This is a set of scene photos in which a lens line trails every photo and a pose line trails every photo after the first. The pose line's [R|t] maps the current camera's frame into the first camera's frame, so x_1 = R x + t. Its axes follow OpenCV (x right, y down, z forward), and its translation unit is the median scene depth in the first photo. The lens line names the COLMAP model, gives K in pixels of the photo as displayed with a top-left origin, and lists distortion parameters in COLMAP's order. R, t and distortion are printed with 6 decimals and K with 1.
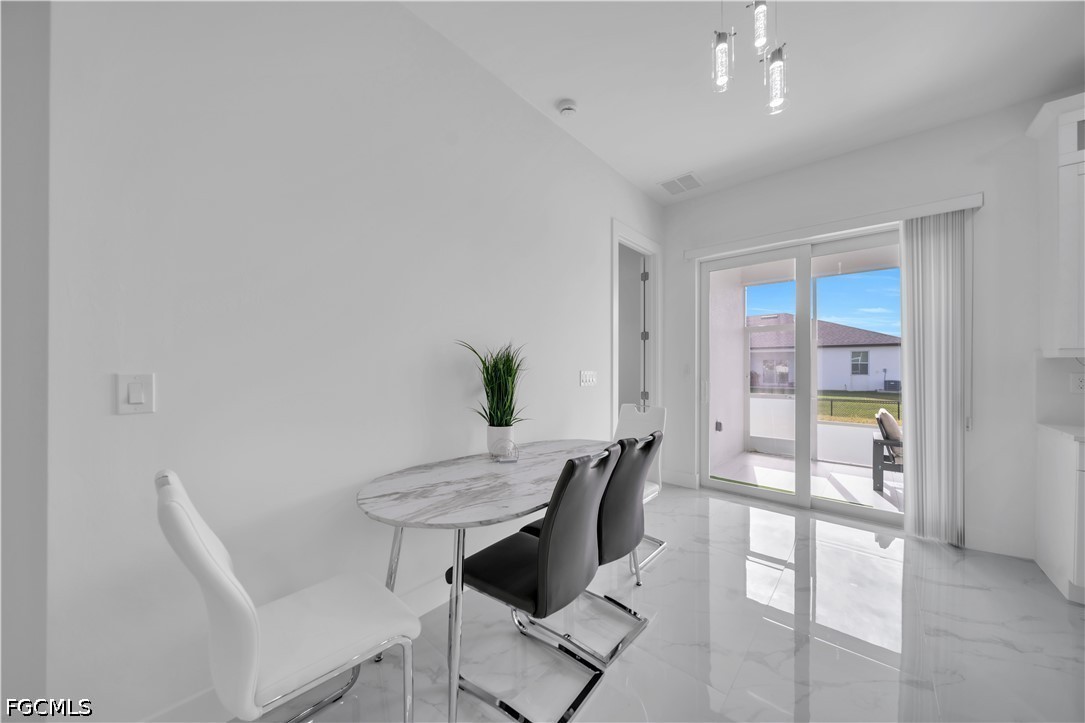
lens RADIAL K [[375.1, 0, 544.1], [0, 375.1, 364.8], [0, 0, 1]] dist [0.001898, -0.001253]
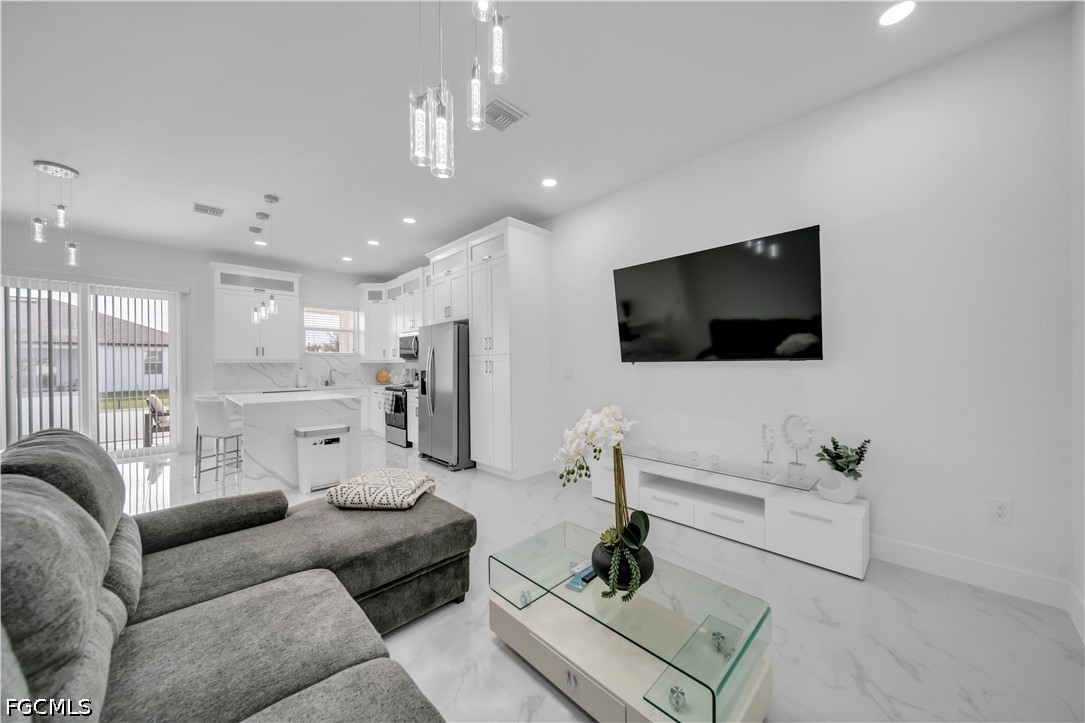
lens RADIAL K [[375.1, 0, 545.3], [0, 375.1, 366.6], [0, 0, 1]] dist [0.001898, -0.001253]
pose [[0.074375, -0.007061, 0.997205, -0.599977], [0.000273, 0.999975, 0.007060, -0.007170], [-0.997230, -0.000253, 0.074375, -0.851417]]
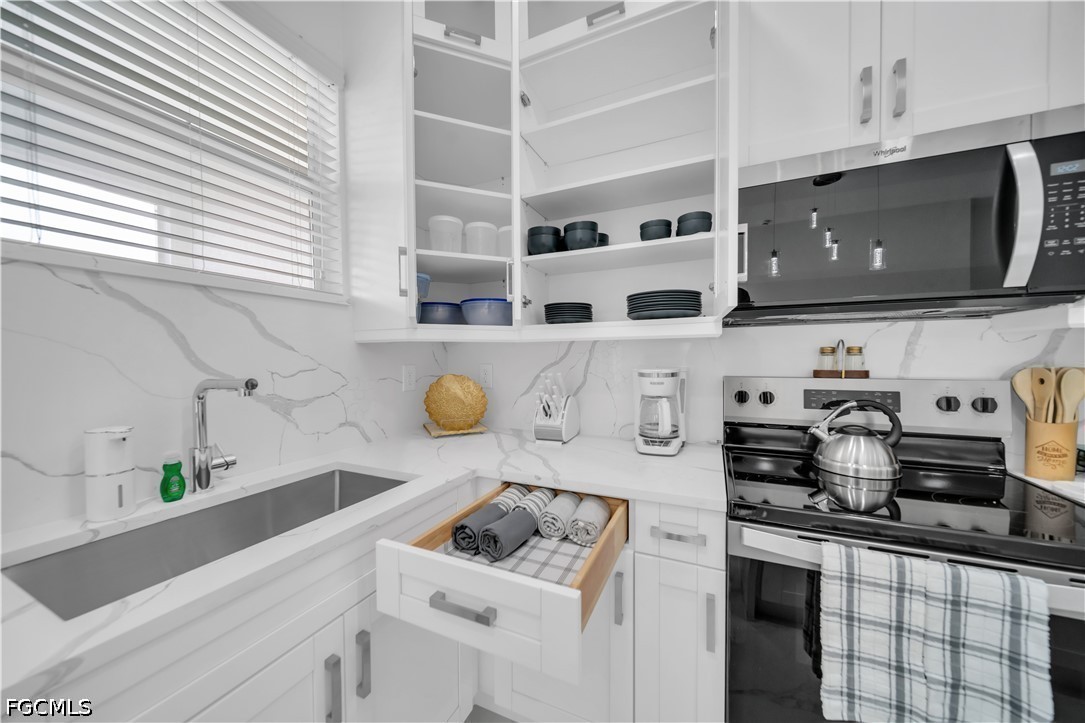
lens RADIAL K [[375.1, 0, 544.6], [0, 375.1, 365.9], [0, 0, 1]] dist [0.001898, -0.001253]
pose [[-0.289103, -0.022287, 0.957039, 0.856003], [0.000450, 0.999726, 0.023417, 0.003640], [-0.957298, 0.007200, -0.289013, 0.196696]]
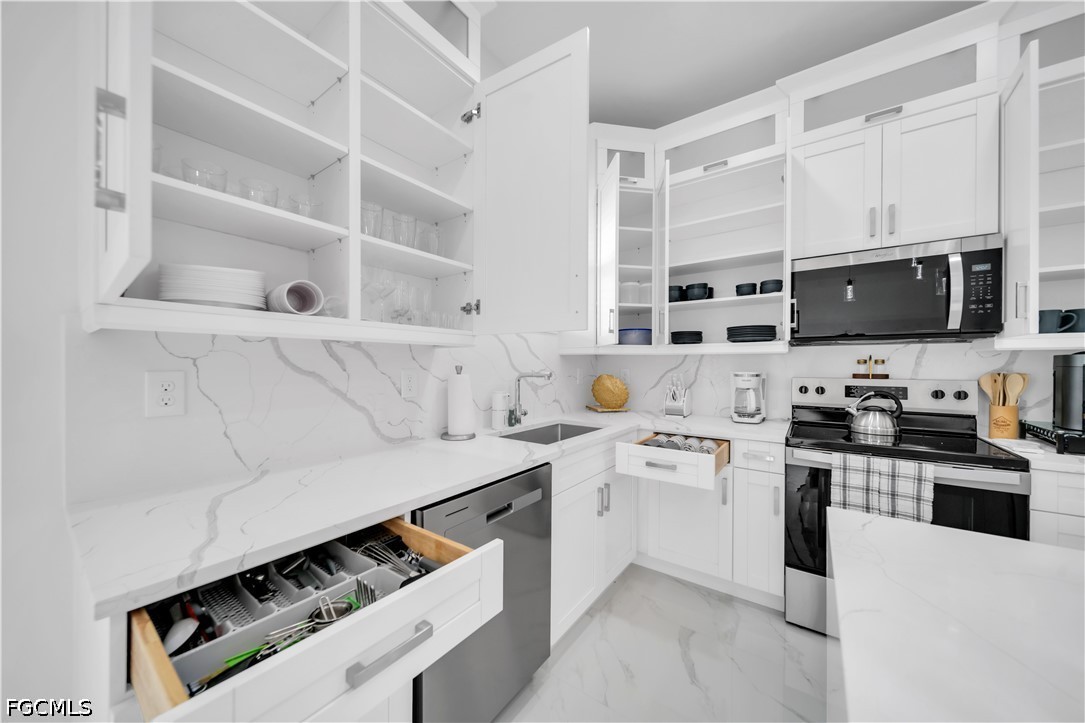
lens RADIAL K [[375.1, 0, 544.8], [0, 375.1, 366.4], [0, 0, 1]] dist [0.001898, -0.001253]
pose [[-0.097828, -0.007099, 0.995178, 0.596093], [-0.009449, 0.999936, 0.006204, 0.005756], [-0.995158, -0.008796, -0.097889, 0.374525]]
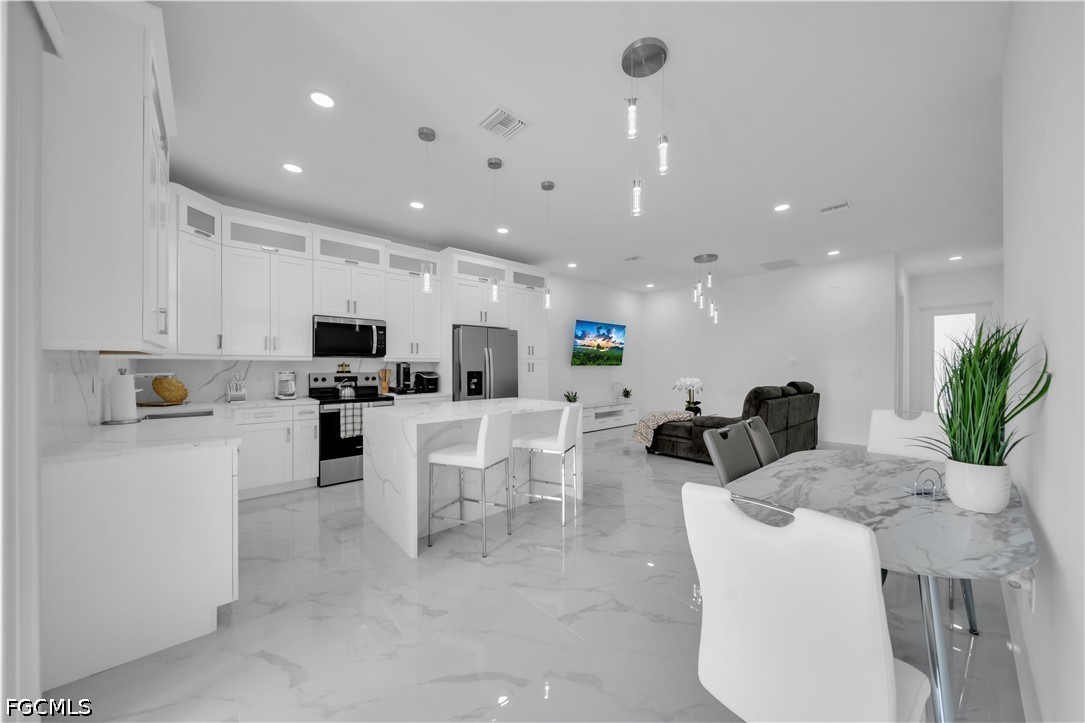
lens RADIAL K [[375.1, 0, 544.1], [0, 375.1, 365.9], [0, 0, 1]] dist [0.001898, -0.001253]
pose [[-0.992200, -0.001654, 0.124646, 0.294841], [-0.002700, 0.999963, -0.008225, 0.007627], [-0.124628, -0.008497, -0.992167, 0.985698]]
